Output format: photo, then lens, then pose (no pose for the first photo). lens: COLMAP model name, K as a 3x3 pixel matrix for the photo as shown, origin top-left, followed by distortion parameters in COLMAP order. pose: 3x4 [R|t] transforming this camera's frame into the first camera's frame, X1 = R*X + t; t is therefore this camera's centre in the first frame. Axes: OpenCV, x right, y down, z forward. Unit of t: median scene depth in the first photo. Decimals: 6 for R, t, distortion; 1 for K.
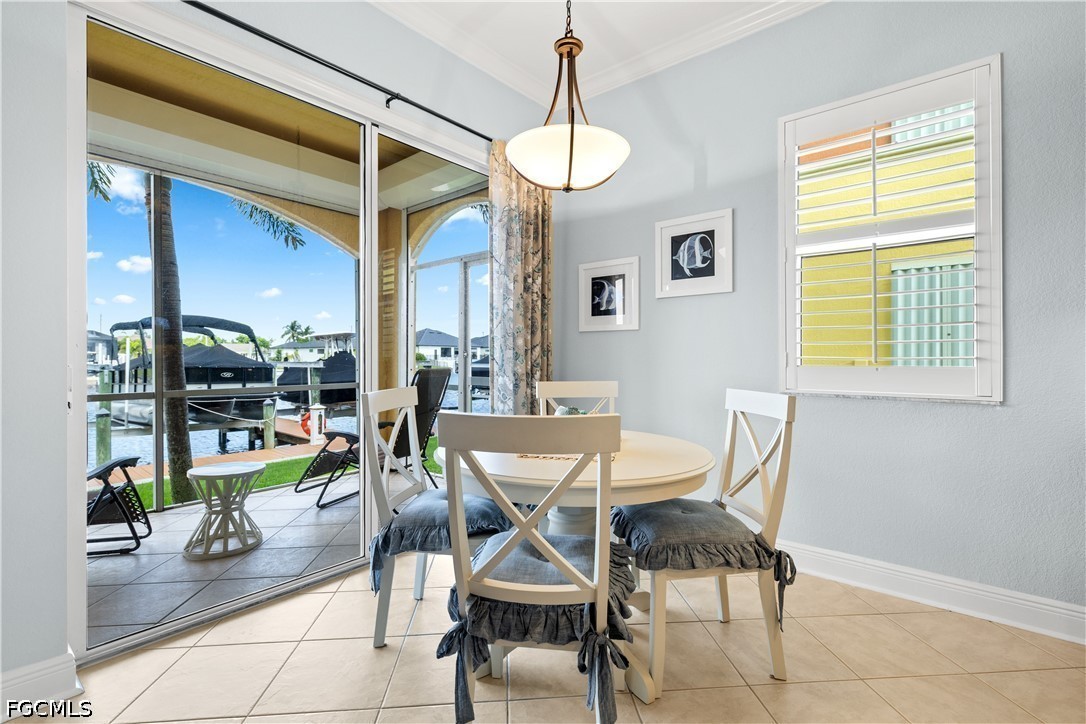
lens RADIAL K [[491.2, 0, 541.3], [0, 491.2, 353.9], [0, 0, 1]] dist [0.001635, 0.000354]
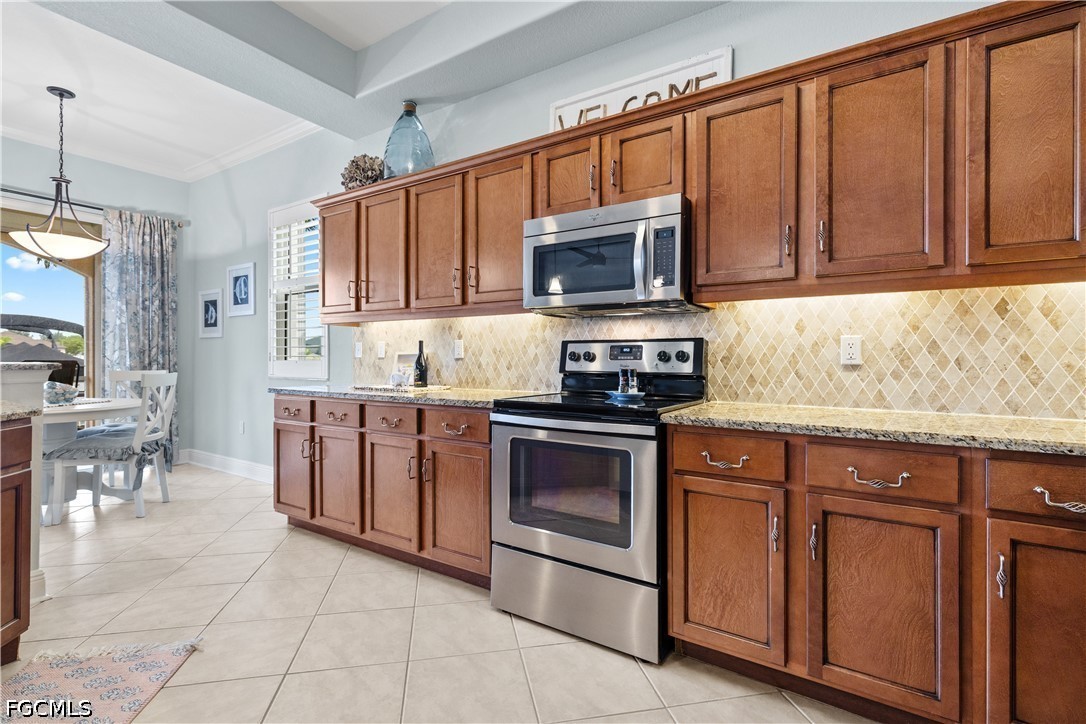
lens RADIAL K [[500.8, 0, 547.6], [0, 500.8, 356.7], [0, 0, 1]] dist [0.002917, 0.000158]
pose [[0.991836, 0.002651, 0.127490, 0.260144], [-0.003094, 0.999990, 0.003274, 0.000684], [-0.127480, -0.003641, 0.991834, -0.170808]]
